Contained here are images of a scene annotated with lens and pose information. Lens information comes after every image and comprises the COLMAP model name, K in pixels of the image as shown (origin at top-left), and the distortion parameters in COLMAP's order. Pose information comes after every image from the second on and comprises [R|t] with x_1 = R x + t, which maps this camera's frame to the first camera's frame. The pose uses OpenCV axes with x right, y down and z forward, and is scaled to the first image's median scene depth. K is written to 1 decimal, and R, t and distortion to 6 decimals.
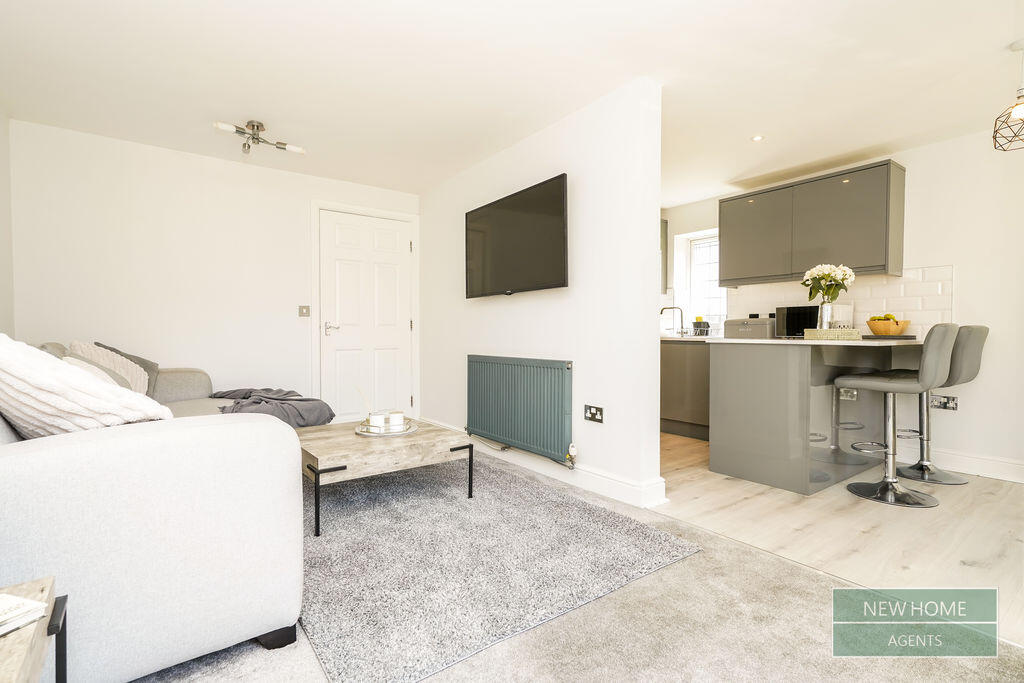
lens RADIAL K [[469.5, 0, 510.1], [0, 469.5, 338.7], [0, 0, 1]] dist [-0.000264, 0.000082]
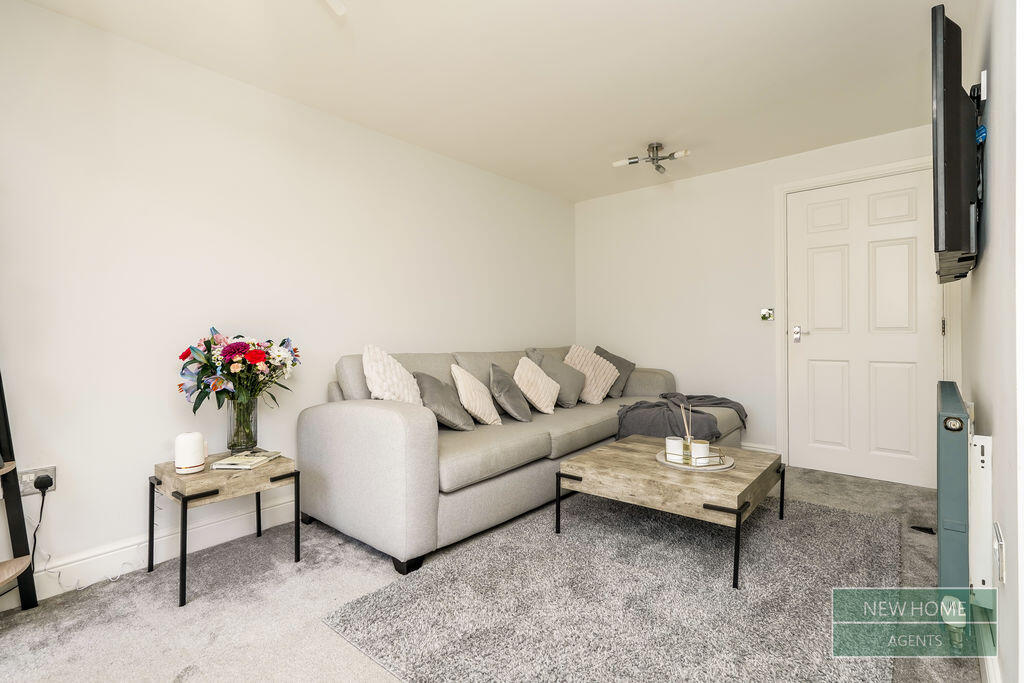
lens RADIAL K [[469.5, 0, 509.9], [0, 469.5, 332.4], [0, 0, 1]] dist [-0.000264, 0.000082]
pose [[0.245689, -0.003048, -0.969344, 0.536458], [-0.004741, 0.999979, -0.004346, -0.032722], [0.969337, 0.005663, 0.245670, 0.544181]]
